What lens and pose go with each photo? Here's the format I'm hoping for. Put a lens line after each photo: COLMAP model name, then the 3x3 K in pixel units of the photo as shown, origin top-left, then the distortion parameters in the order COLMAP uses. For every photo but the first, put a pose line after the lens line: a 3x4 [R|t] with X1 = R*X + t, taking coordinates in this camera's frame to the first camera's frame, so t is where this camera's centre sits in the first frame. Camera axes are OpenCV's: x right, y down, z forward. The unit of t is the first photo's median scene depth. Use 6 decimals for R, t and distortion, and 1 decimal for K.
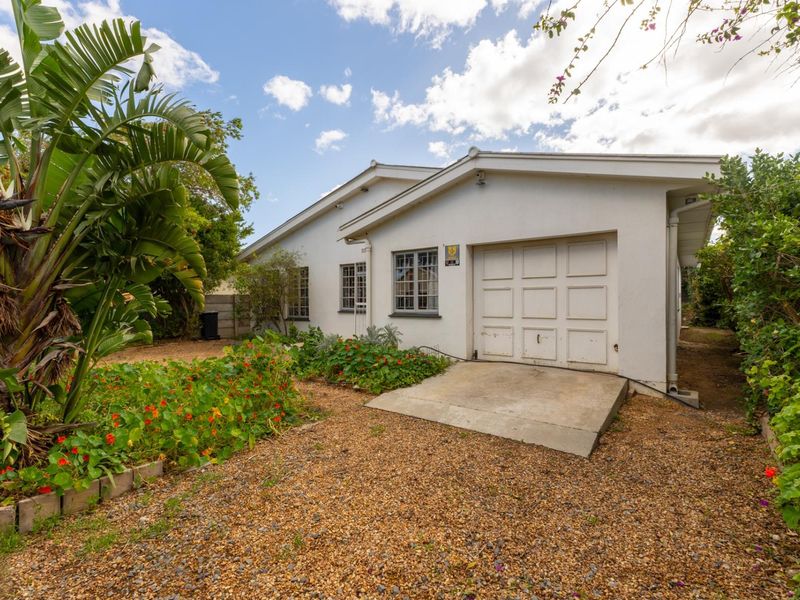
lens RADIAL K [[380.4, 0, 400.0], [0, 380.4, 300.0], [0, 0, 1]] dist [0.002823, 0.000440]
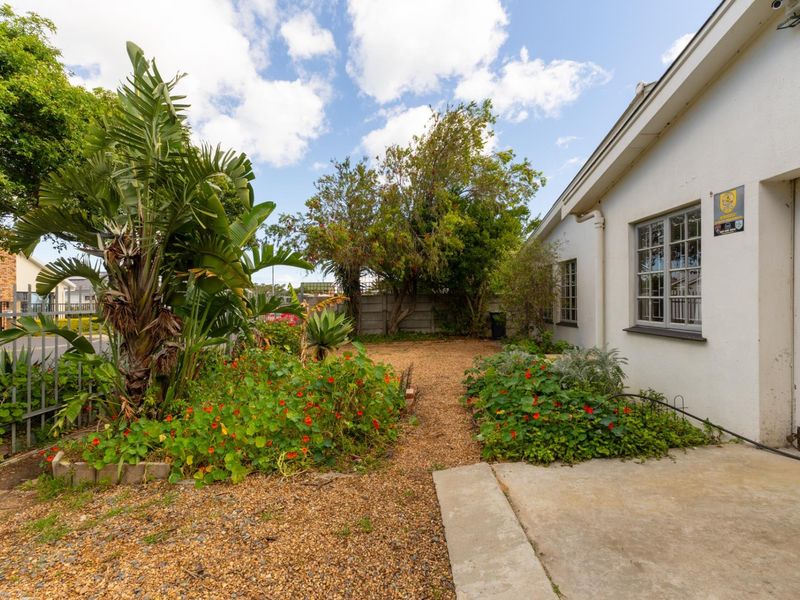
lens RADIAL K [[380.4, 0, 400.0], [0, 380.4, 300.0], [0, 0, 1]] dist [0.002823, 0.000440]
pose [[0.606257, 0.001961, -0.795267, 0.259025], [0.006057, 0.999957, 0.007084, -0.013876], [0.795246, -0.009112, 0.606219, 0.382899]]
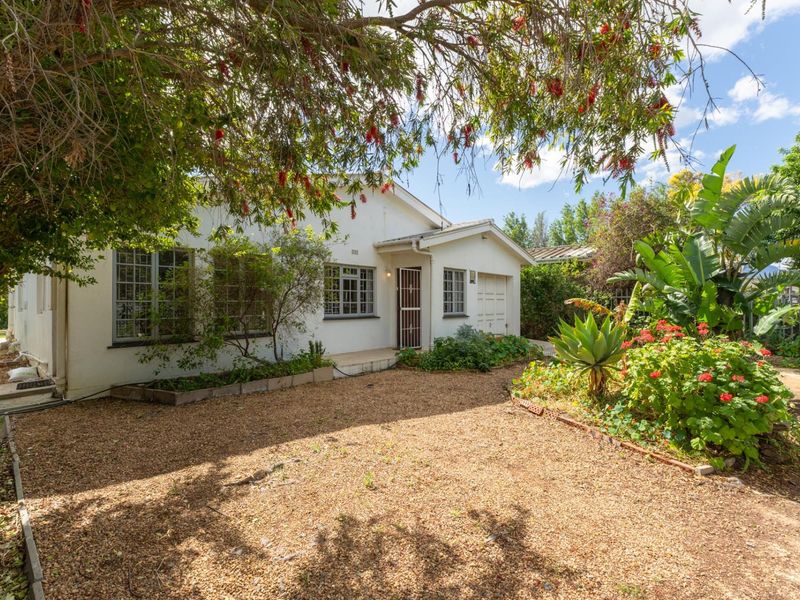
lens RADIAL K [[380.4, 0, 400.0], [0, 380.4, 300.0], [0, 0, 1]] dist [0.002823, 0.000440]
pose [[0.034127, -0.002408, 0.999415, -1.418532], [-0.004312, 0.999987, 0.002556, -0.022676], [-0.999408, -0.004397, 0.034117, 1.213266]]
